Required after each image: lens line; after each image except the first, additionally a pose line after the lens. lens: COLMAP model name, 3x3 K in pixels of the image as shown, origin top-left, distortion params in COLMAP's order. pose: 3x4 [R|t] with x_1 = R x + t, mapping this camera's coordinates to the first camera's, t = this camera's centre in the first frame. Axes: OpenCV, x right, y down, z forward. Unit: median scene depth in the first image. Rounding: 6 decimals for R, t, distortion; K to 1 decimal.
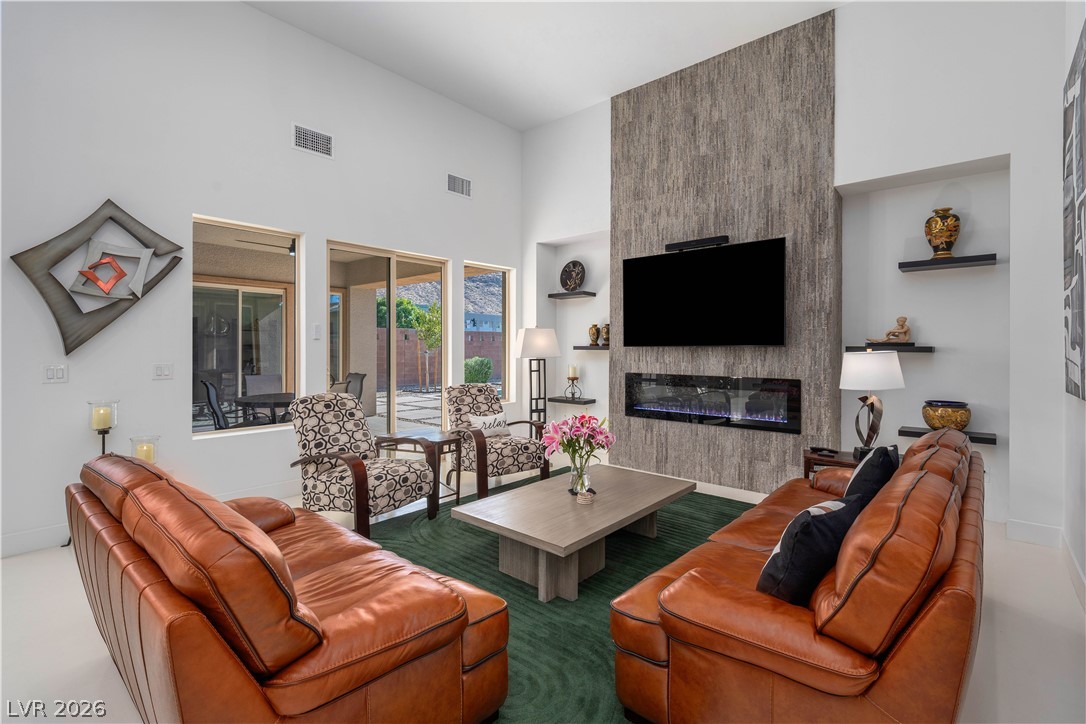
lens RADIAL K [[509.9, 0, 530.7], [0, 509.9, 349.6], [0, 0, 1]] dist [-0.000141, -0.000127]
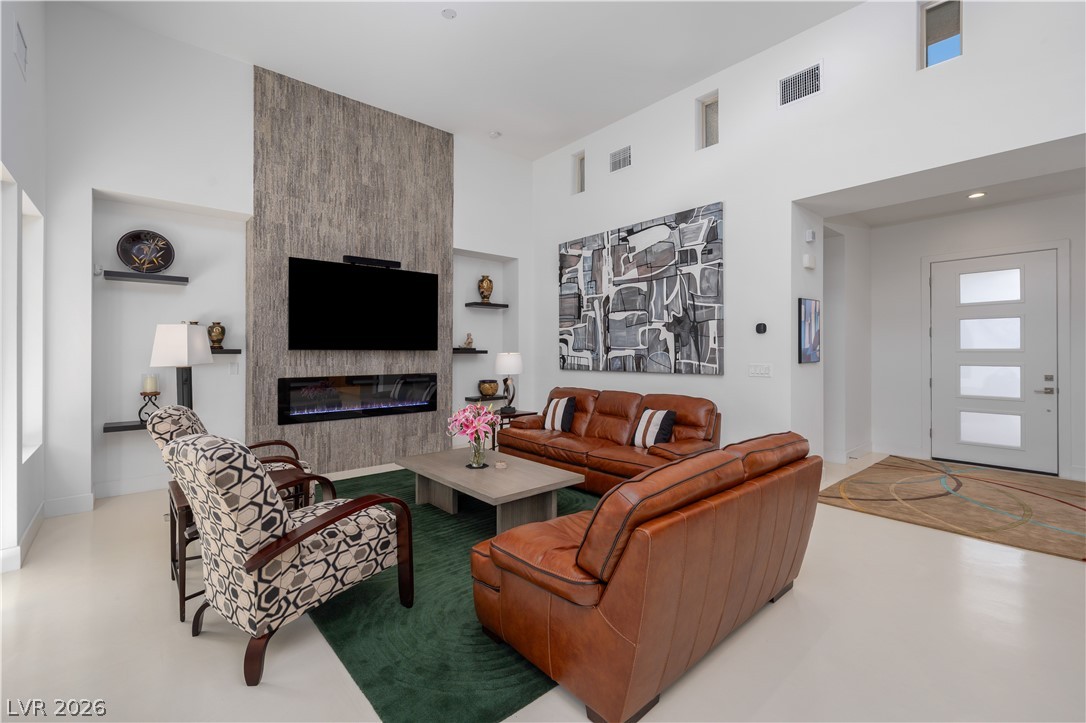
lens RADIAL K [[468.7, 0, 547.5], [0, 468.7, 349.4], [0, 0, 1]] dist [0.002669, -0.000744]
pose [[0.102609, 0.002850, 0.994718, -0.703798], [0.003155, 0.999990, -0.003190, -0.002999], [-0.994717, 0.003466, 0.102599, 0.498801]]
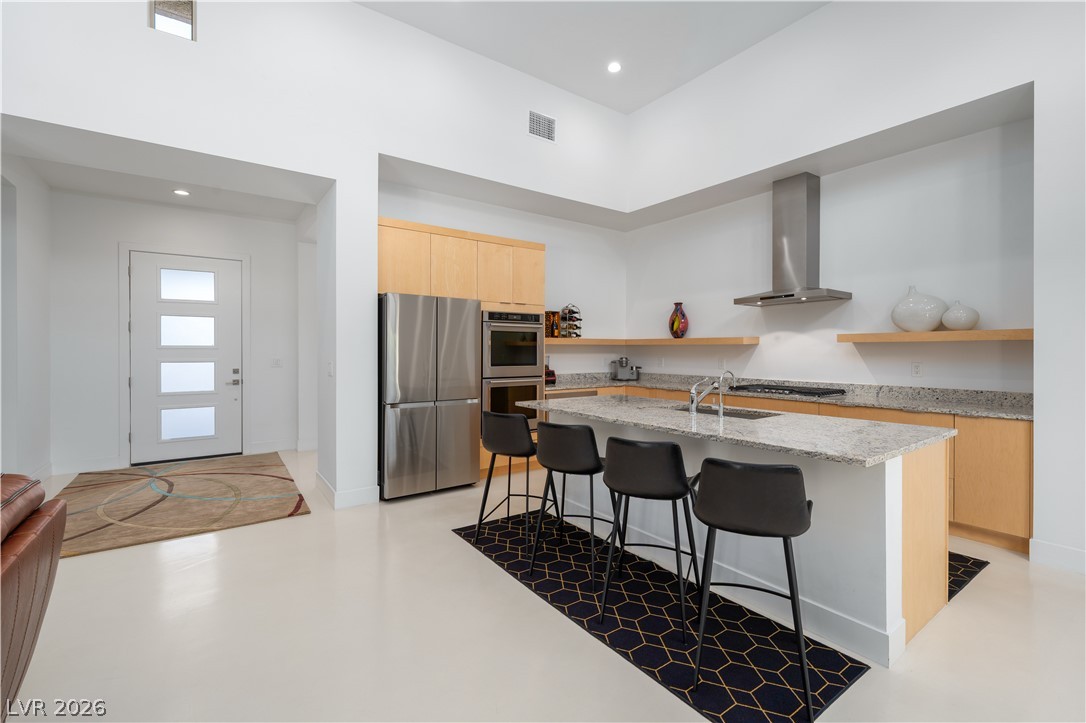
lens RADIAL K [[468.7, 0, 546.0], [0, 468.7, 352.5], [0, 0, 1]] dist [0.002669, -0.000744]
pose [[-0.978955, -0.002651, 0.204059, -0.586514], [-0.001293, 0.999976, 0.006786, 0.002907], [-0.204072, 0.006380, -0.978935, 0.519024]]
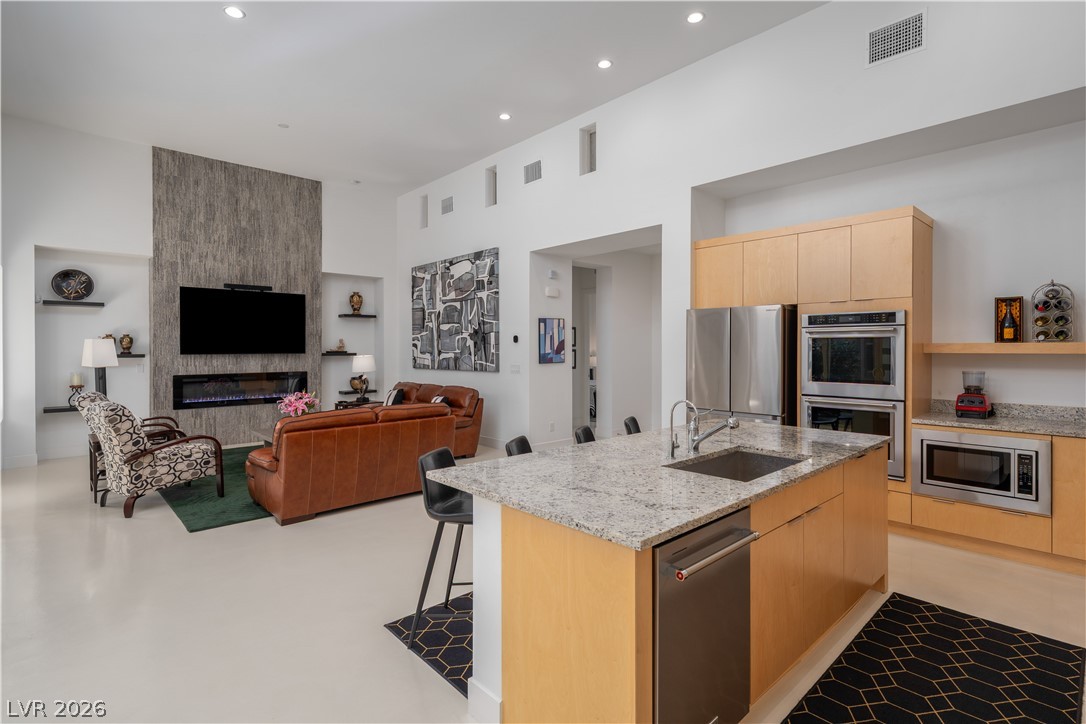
lens RADIAL K [[527.5, 0, 547.6], [0, 527.5, 350.7], [0, 0, 1]] dist [0.003734, -0.001021]
pose [[0.077850, -0.006182, 0.996946, -1.203192], [0.004760, 0.999972, 0.005829, -0.021036], [-0.996954, 0.004291, 0.077877, -0.021755]]
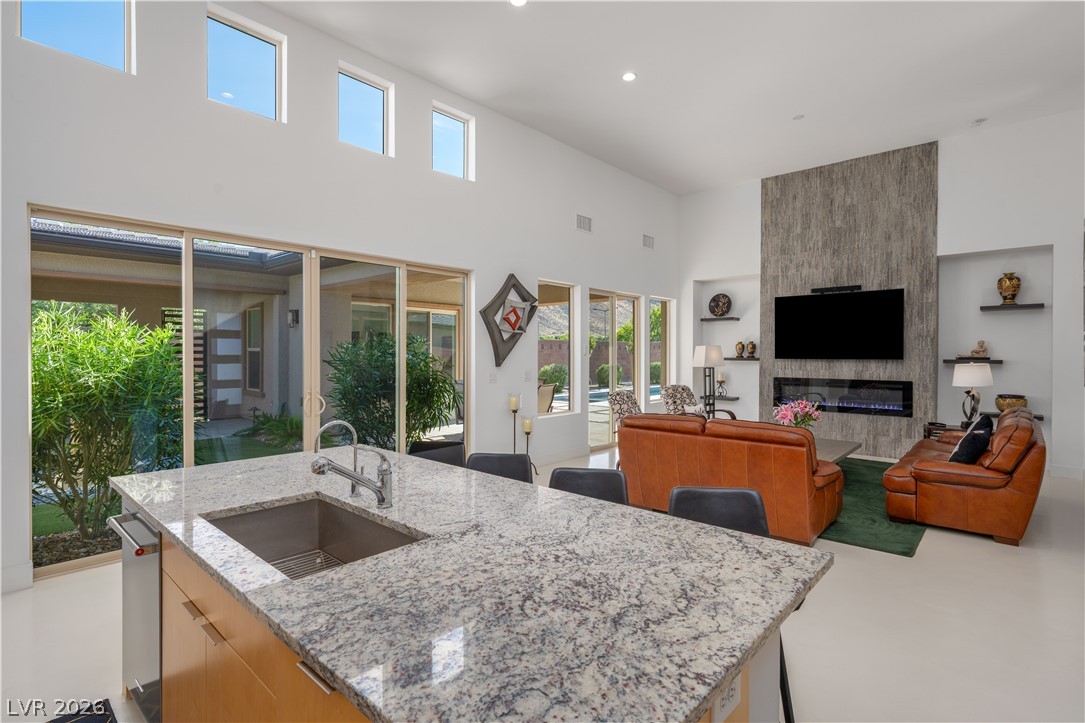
lens RADIAL K [[527.0, 0, 540.3], [0, 527.0, 357.1], [0, 0, 1]] dist [0.003734, -0.001021]
pose [[0.999999, -0.000746, 0.001395, -0.532217], [0.000738, 0.999987, 0.005119, -0.020571], [-0.001399, -0.005118, 0.999986, -0.522612]]
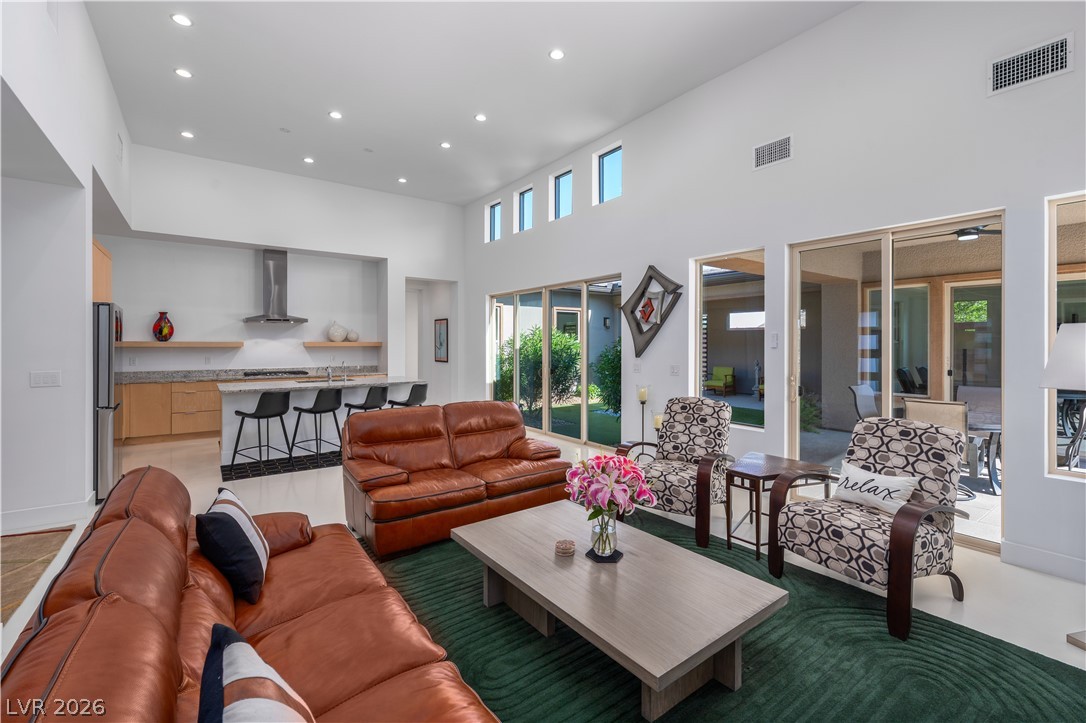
lens RADIAL K [[468.7, 0, 542.0], [0, 468.7, 346.9], [0, 0, 1]] dist [0.002669, -0.000744]
pose [[-0.187194, 0.006146, -0.982304, 0.549301], [-0.005207, 0.999960, 0.007248, -0.024206], [0.982309, 0.006472, -0.187154, 0.711192]]
